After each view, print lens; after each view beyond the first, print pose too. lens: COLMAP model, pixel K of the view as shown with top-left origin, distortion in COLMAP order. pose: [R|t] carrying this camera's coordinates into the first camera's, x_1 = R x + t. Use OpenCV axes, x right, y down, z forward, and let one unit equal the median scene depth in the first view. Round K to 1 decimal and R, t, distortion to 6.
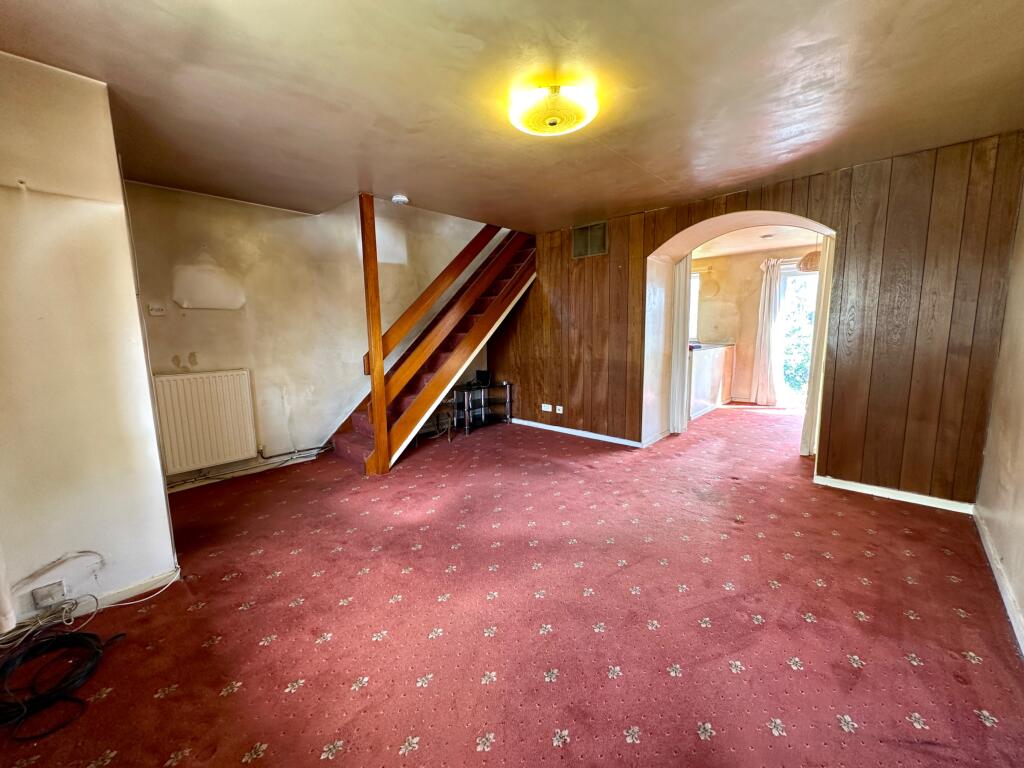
lens RADIAL K [[410.7, 0, 512.0], [0, 410.7, 384.0], [0, 0, 1]] dist [0.003032, -0.000080]
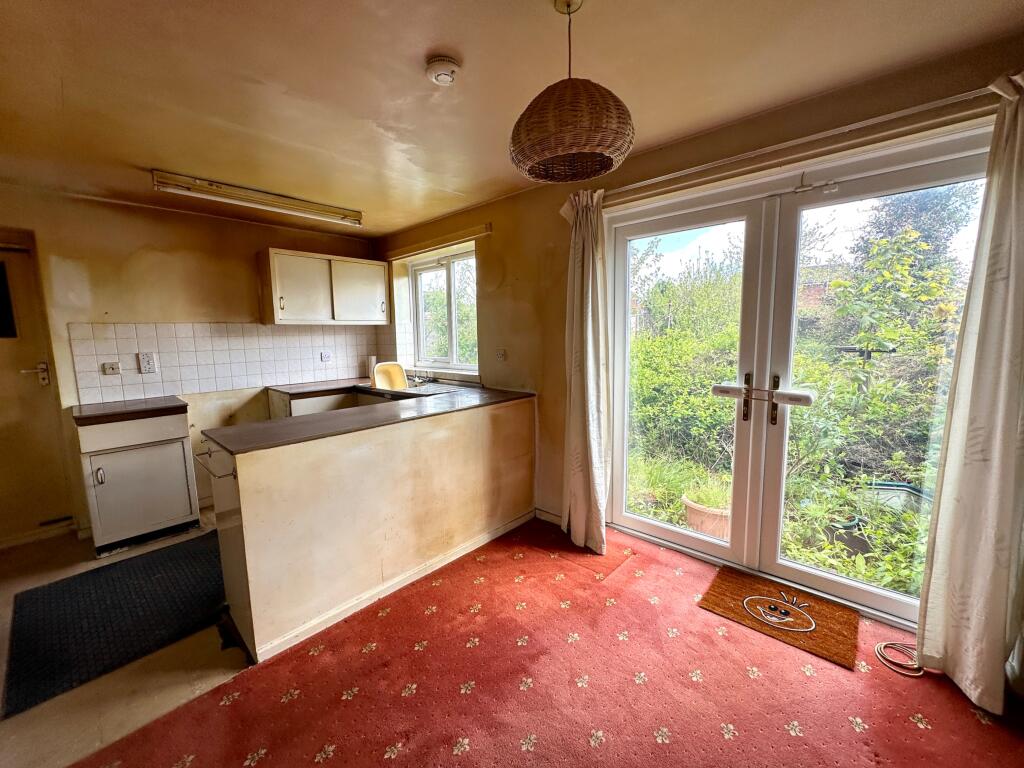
lens RADIAL K [[410.7, 0, 512.0], [0, 410.7, 384.0], [0, 0, 1]] dist [0.003032, -0.000080]
pose [[0.999964, -0.007166, -0.004546, 0.931592], [0.007106, 0.999890, -0.013051, -0.183506], [0.004639, 0.013019, 0.999904, 0.989581]]
